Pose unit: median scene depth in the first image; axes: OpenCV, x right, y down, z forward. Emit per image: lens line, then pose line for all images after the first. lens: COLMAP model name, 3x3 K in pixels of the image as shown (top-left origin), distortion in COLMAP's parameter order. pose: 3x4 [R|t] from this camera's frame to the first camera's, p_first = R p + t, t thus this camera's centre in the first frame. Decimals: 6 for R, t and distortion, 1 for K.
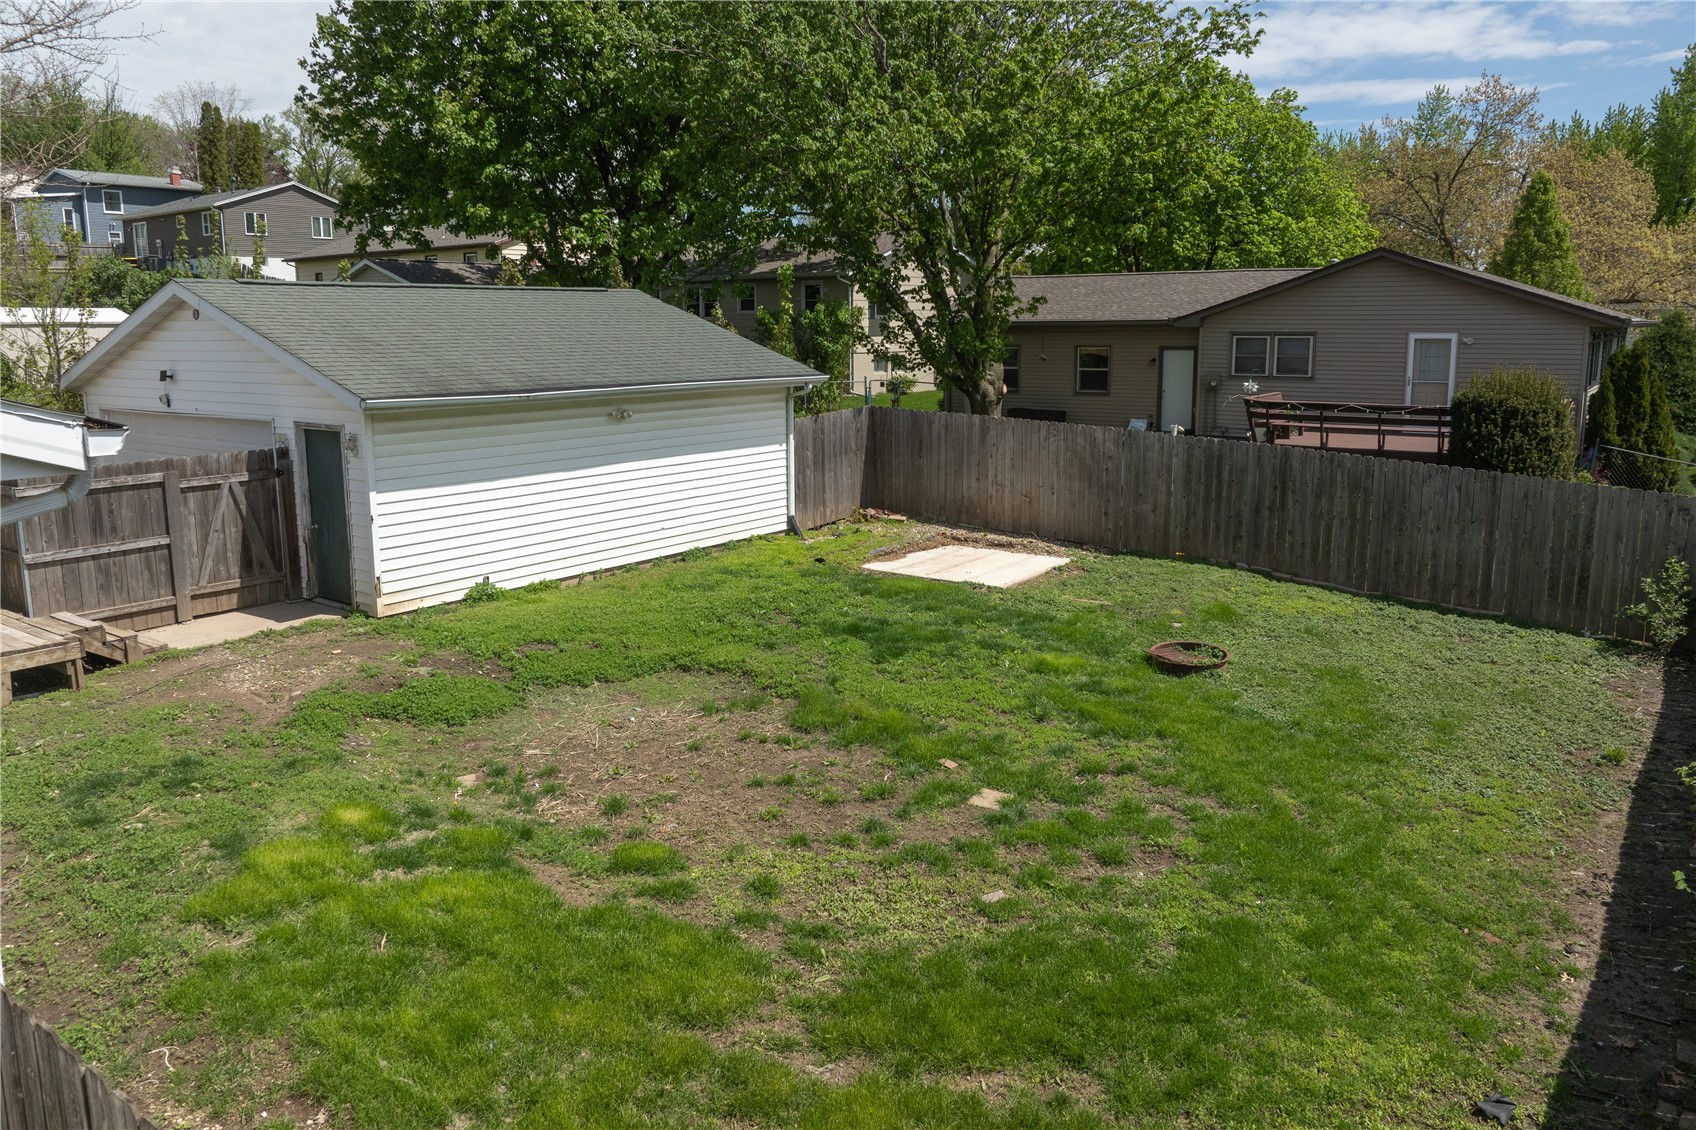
lens RADIAL K [[1184.4, 0, 848.0], [0, 1184.4, 565.0], [0, 0, 1]] dist [-0.037940, -0.002924]
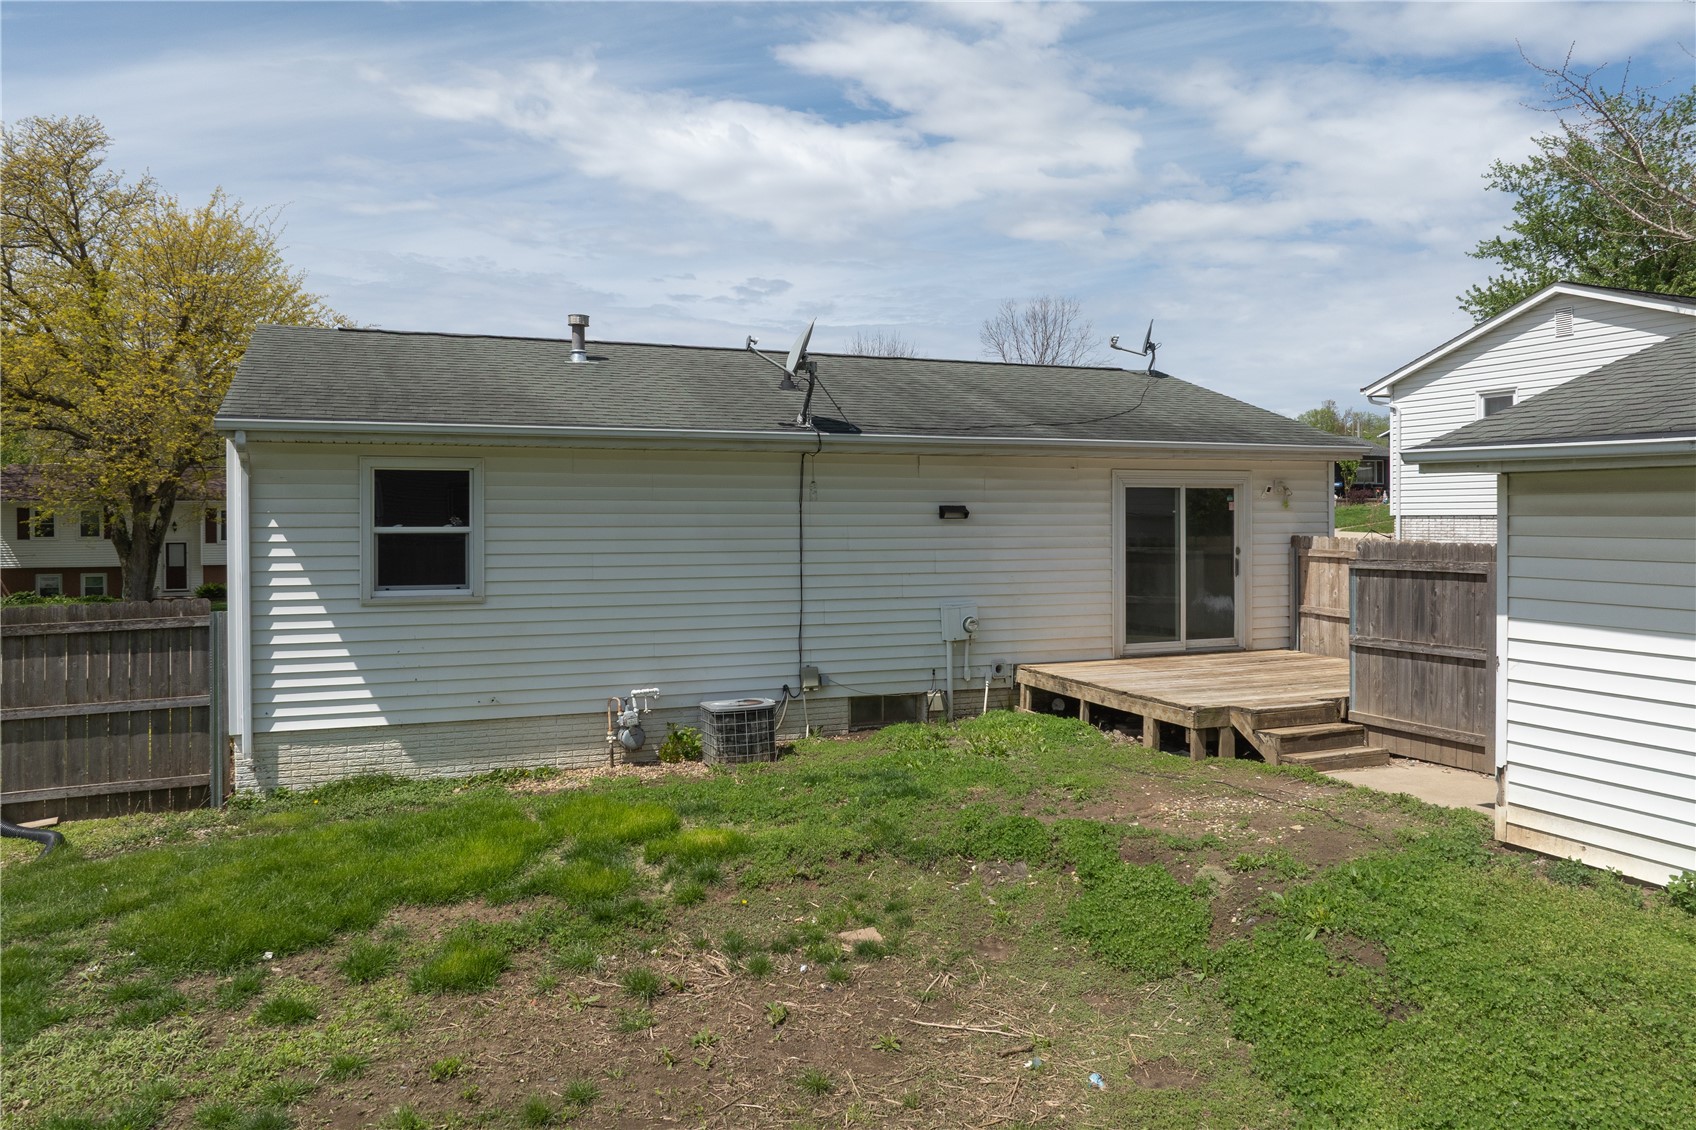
lens RADIAL K [[1202.9, 0, 844.8], [0, 1202.9, 544.8], [0, 0, 1]] dist [-0.038159, -0.003228]
pose [[-0.516020, 0.025688, -0.856192, 0.281136], [-0.163504, 0.978218, 0.127892, -0.132967], [0.840827, 0.205986, -0.500579, 1.151954]]
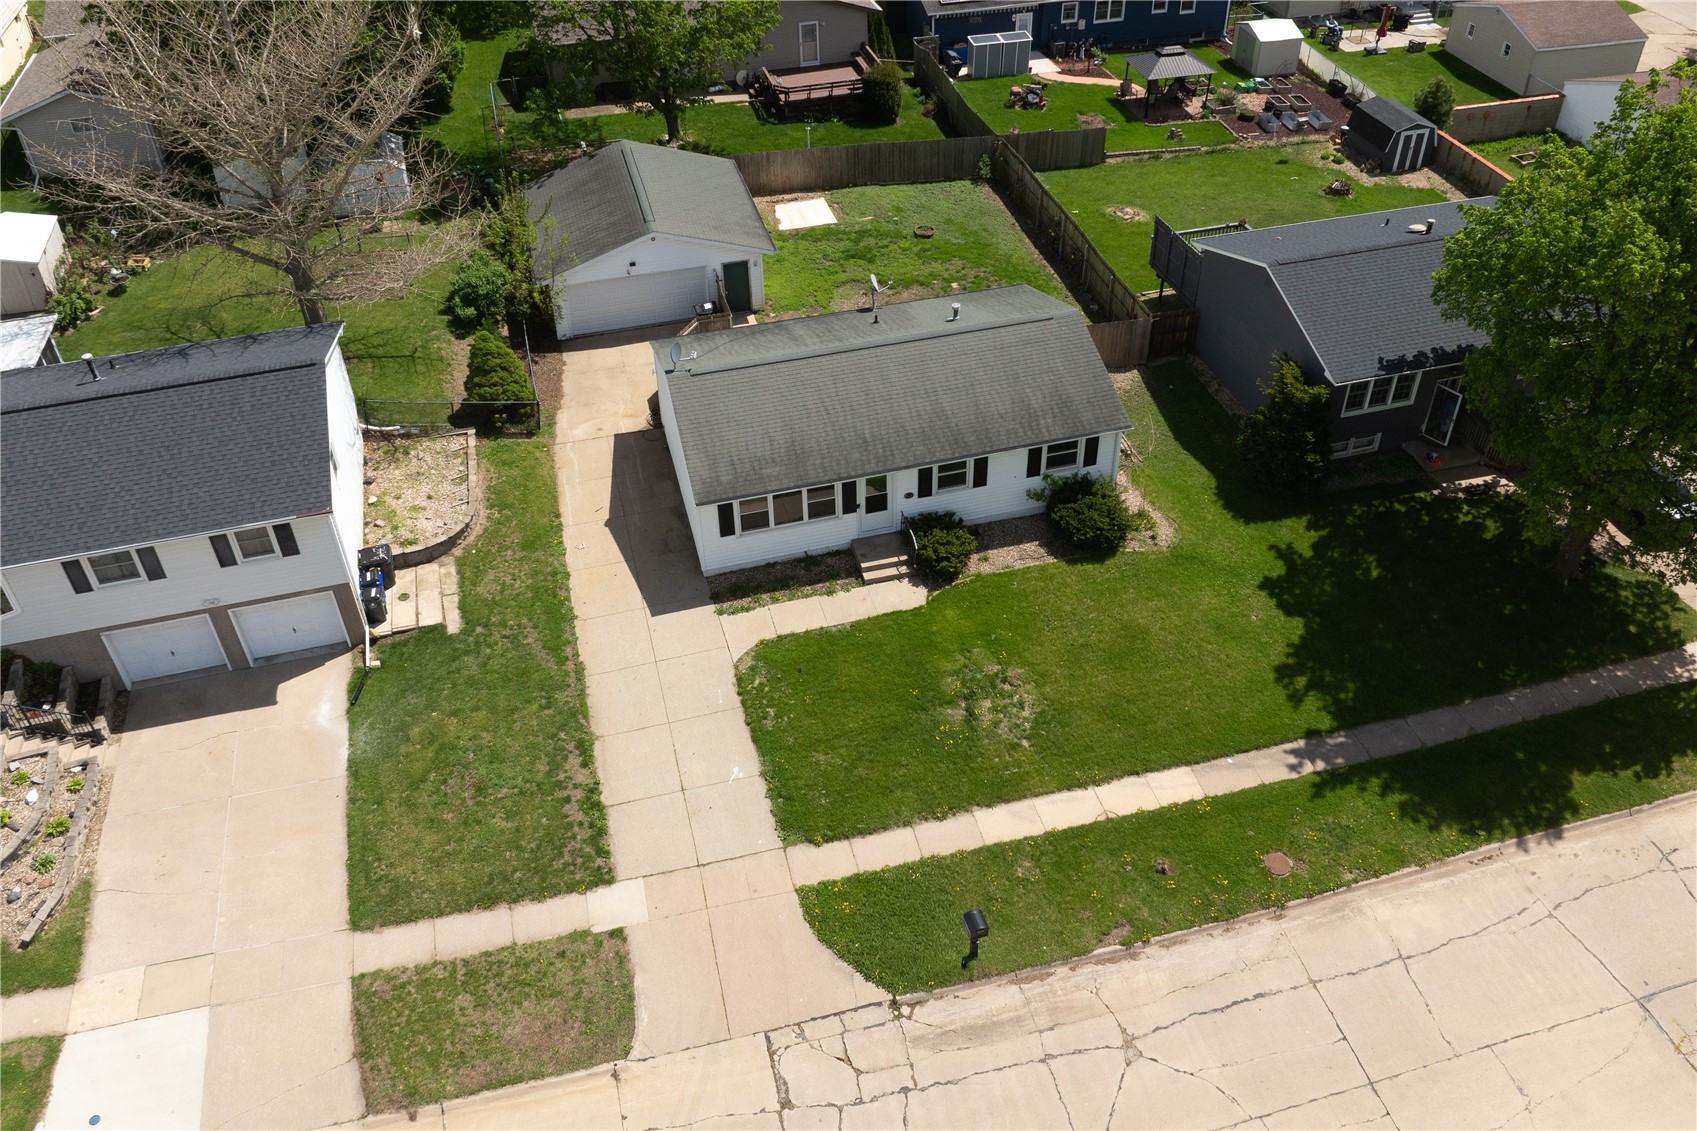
lens RADIAL K [[1366.9, 0, 848.5], [0, 1366.9, 565.5], [0, 0, 1]] dist [-0.047739, 0.000273]
pose [[0.617100, -0.518200, 0.592162, -3.284720], [0.161256, 0.819850, 0.549402, -1.624203], [-0.770184, -0.243546, 0.589493, -1.796018]]
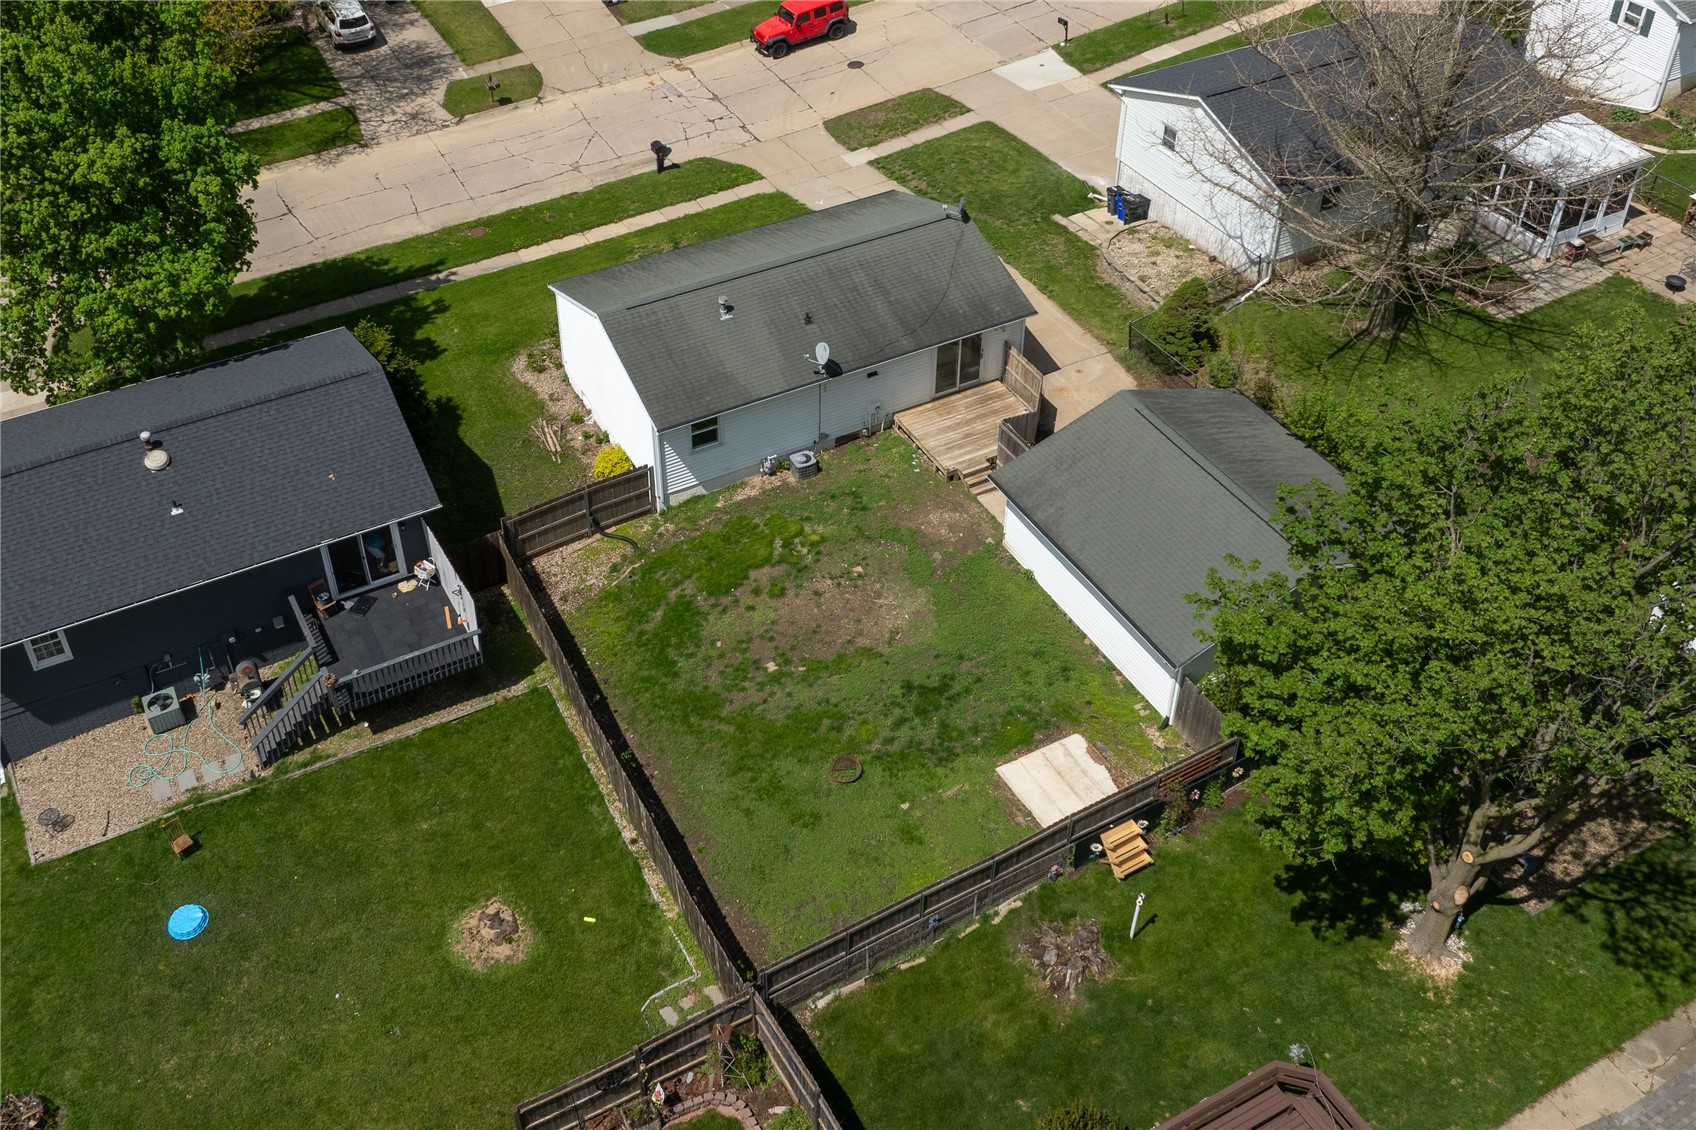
lens RADIAL K [[1446.5, 0, 784.5], [0, 1446.5, 561.5], [0, 0, 1]] dist [-0.044712, -0.002798]
pose [[-0.440764, 0.607471, -0.660838, 2.095334], [-0.160921, 0.670806, 0.723964, -2.355360], [0.883081, 0.425440, -0.197912, 1.402092]]
